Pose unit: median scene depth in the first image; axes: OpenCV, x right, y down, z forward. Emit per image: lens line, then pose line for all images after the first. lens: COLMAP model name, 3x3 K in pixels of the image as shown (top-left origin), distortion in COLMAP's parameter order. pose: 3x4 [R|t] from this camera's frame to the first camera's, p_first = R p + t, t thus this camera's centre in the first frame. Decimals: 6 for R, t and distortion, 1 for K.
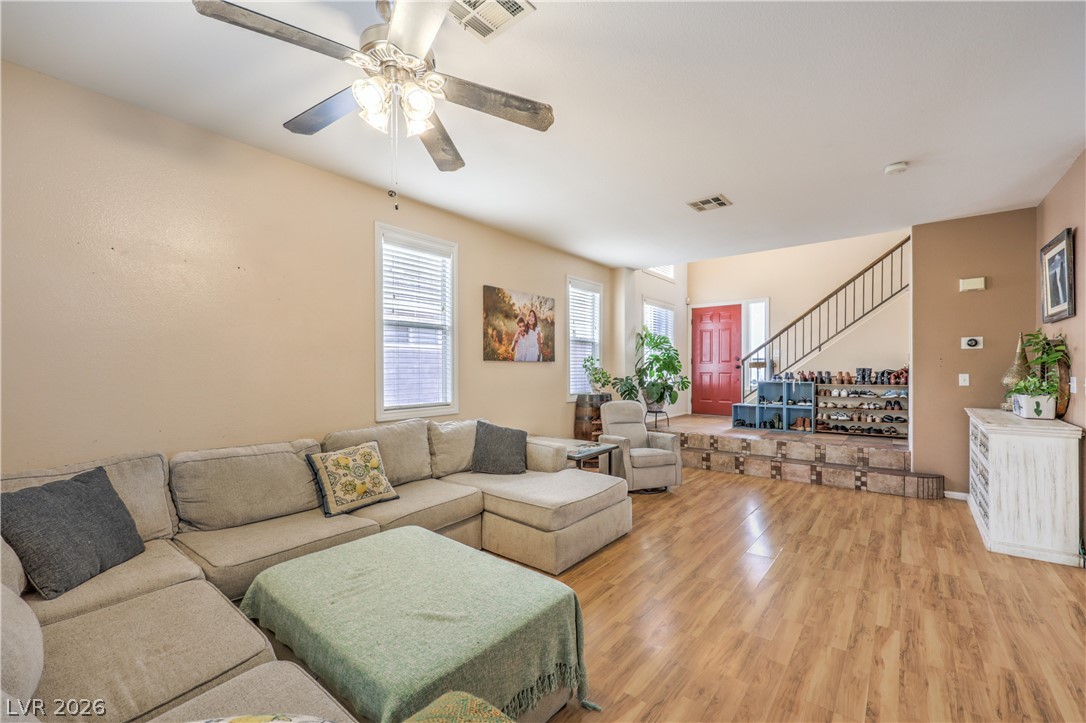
lens RADIAL K [[457.6, 0, 539.5], [0, 457.6, 370.4], [0, 0, 1]] dist [0.004166, -0.000966]
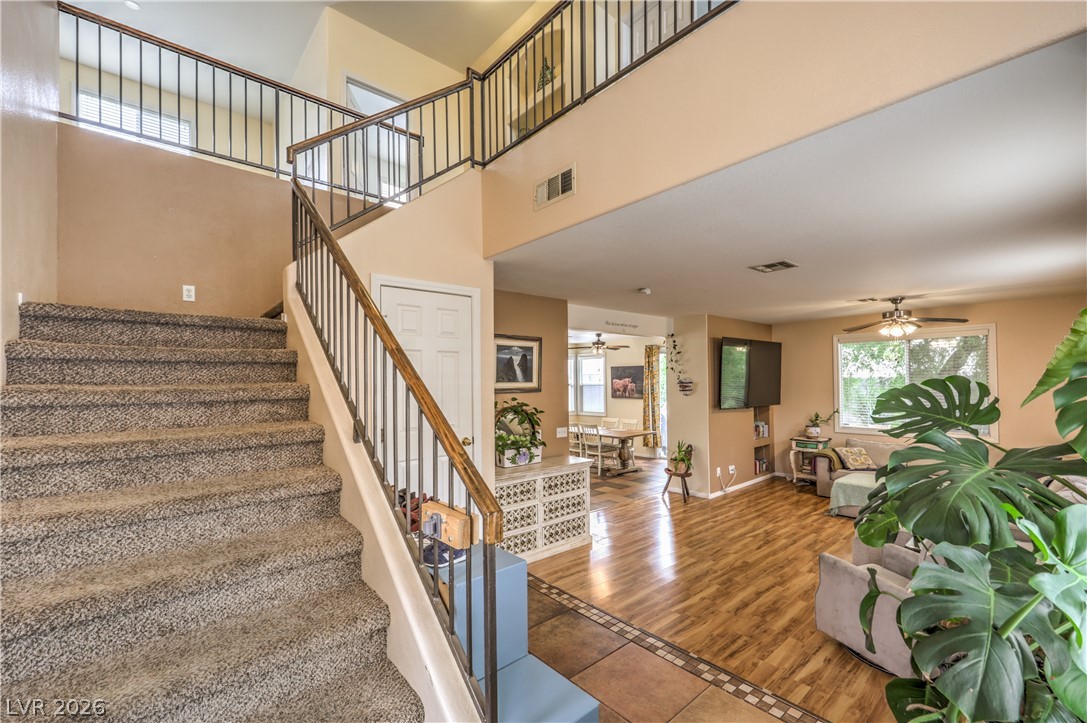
lens RADIAL K [[458.1, 0, 545.8], [0, 458.1, 378.4], [0, 0, 1]] dist [0.004166, -0.000966]
pose [[-0.985202, 0.017172, 0.170534, 0.506418], [0.016144, 0.999842, -0.007415, -0.091554], [-0.170635, -0.004552, -0.985324, 1.516745]]
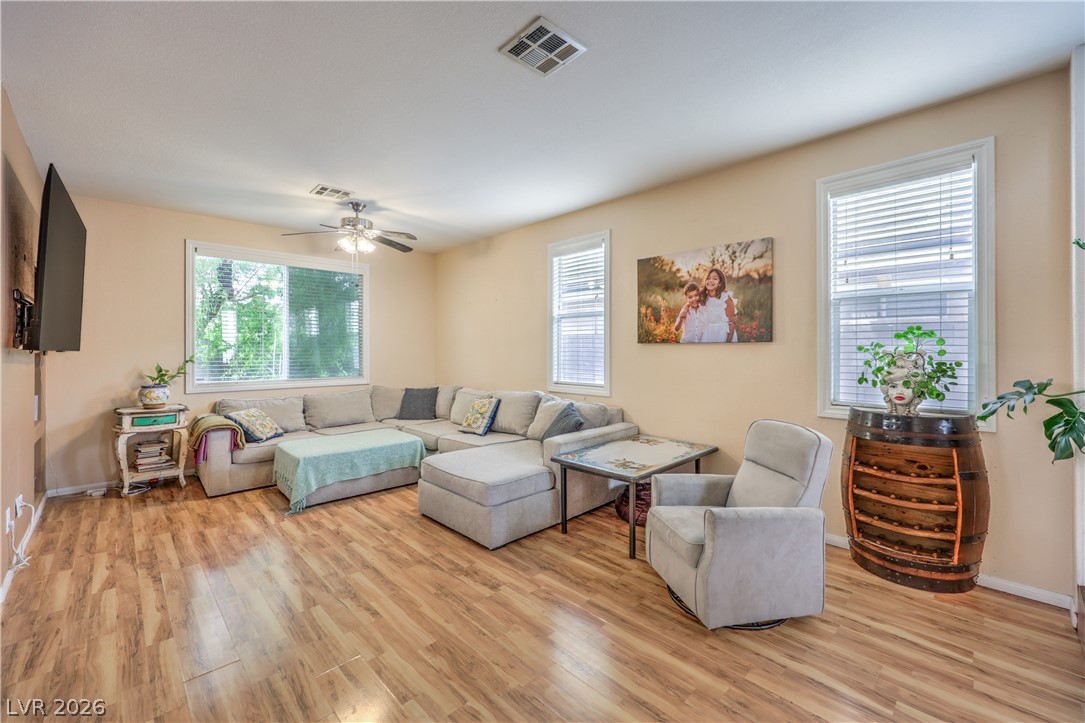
lens RADIAL K [[444.3, 0, 554.1], [0, 444.3, 349.7], [0, 0, 1]] dist [-0.001054, 0.000081]
pose [[-0.114735, 0.007505, -0.993368, 0.651415], [0.001924, 0.999971, 0.007333, -0.013802], [0.993394, -0.001070, -0.114747, 0.794333]]
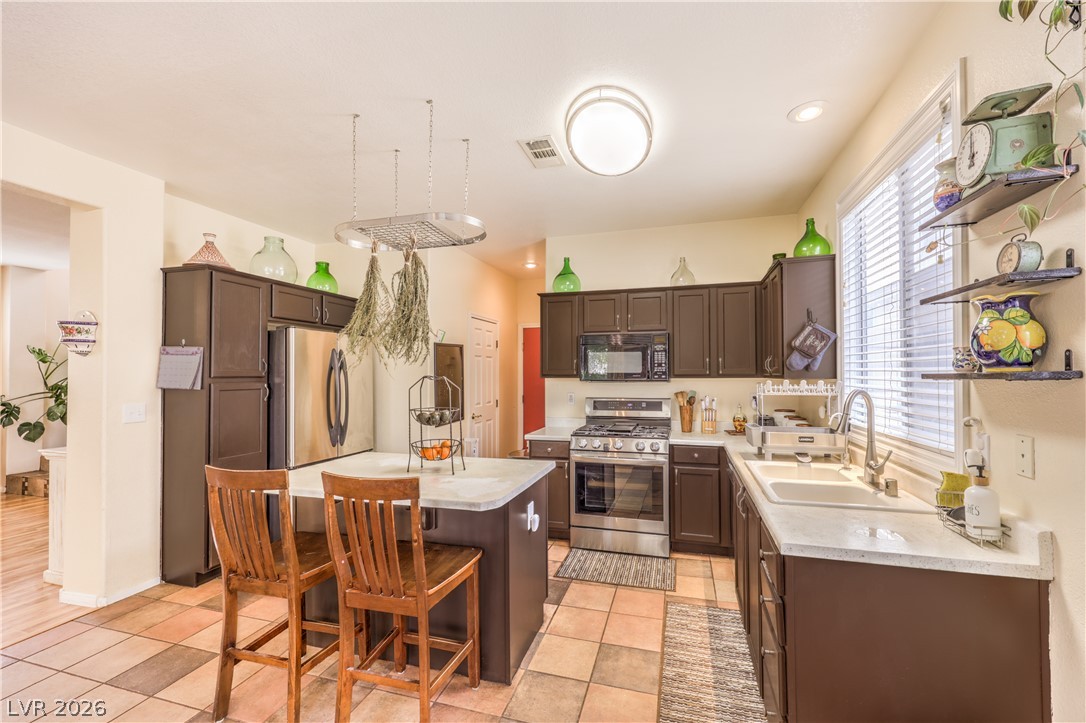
lens RADIAL K [[444.7, 0, 550.7], [0, 444.7, 366.5], [0, 0, 1]] dist [-0.001054, 0.000081]
pose [[0.921114, 0.008148, 0.389209, 0.943164], [0.000230, 0.999769, -0.021475, -0.026029], [-0.389294, 0.019871, 0.920899, -0.173025]]
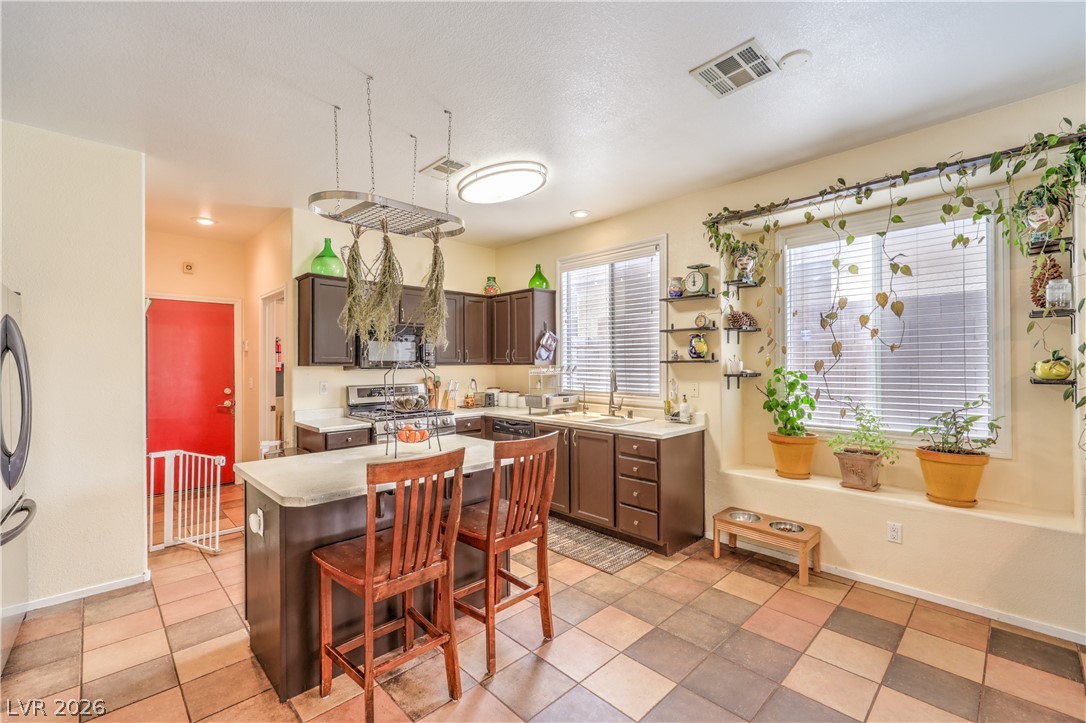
lens RADIAL K [[457.6, 0, 547.8], [0, 457.6, 361.4], [0, 0, 1]] dist [0.004166, -0.000966]
pose [[0.109172, 0.007437, 0.993995, 0.562197], [0.005161, 0.999954, -0.008049, -0.022031], [-0.994009, 0.006008, 0.109129, 0.084284]]
